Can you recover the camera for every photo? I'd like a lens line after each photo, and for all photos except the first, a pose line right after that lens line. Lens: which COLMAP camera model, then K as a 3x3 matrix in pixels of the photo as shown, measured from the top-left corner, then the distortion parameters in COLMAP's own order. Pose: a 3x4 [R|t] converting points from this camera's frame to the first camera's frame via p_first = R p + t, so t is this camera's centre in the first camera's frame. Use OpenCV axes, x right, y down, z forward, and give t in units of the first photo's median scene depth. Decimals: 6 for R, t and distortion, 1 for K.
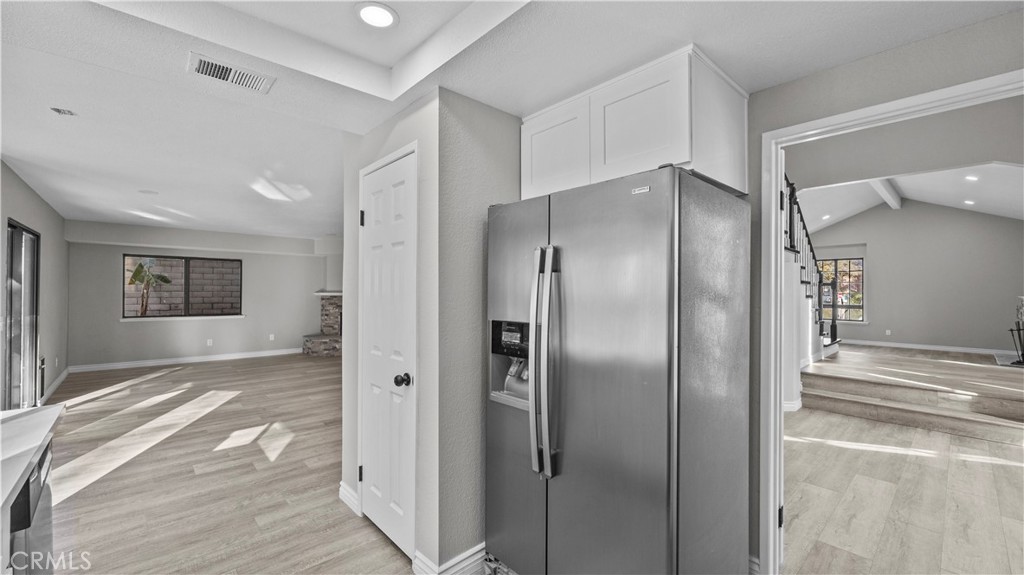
lens RADIAL K [[408.2, 0, 512.2], [0, 408.2, 291.3], [0, 0, 1]] dist [-0.000492, -0.000208]
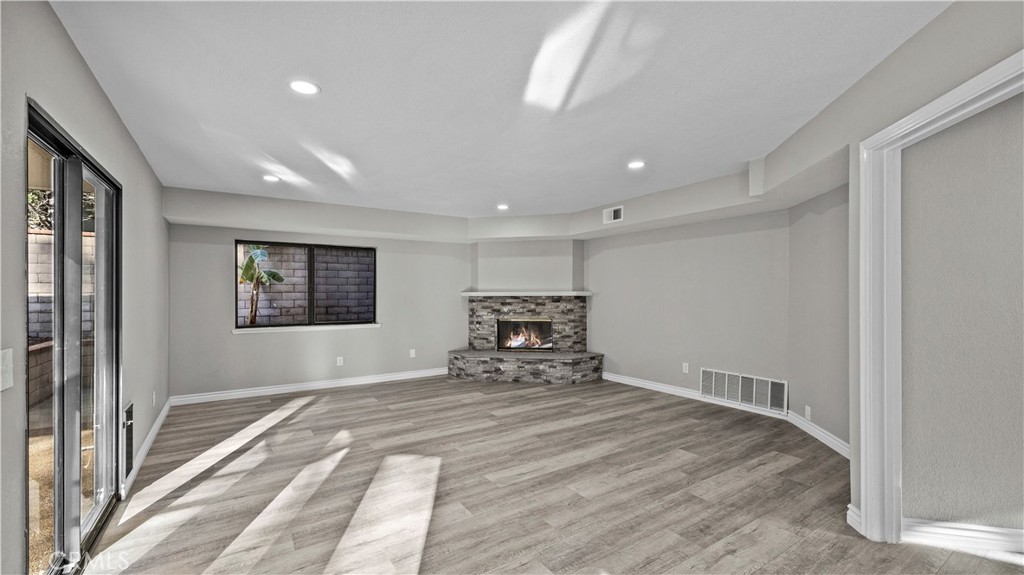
lens RADIAL K [[413.6, 0, 507.1], [0, 413.6, 290.6], [0, 0, 1]] dist [0.001094, 0.000336]
pose [[0.989145, -0.009061, -0.146662, -0.311627], [0.008317, 0.999949, -0.005684, 0.005230], [0.146706, 0.004402, 0.989170, 0.289542]]
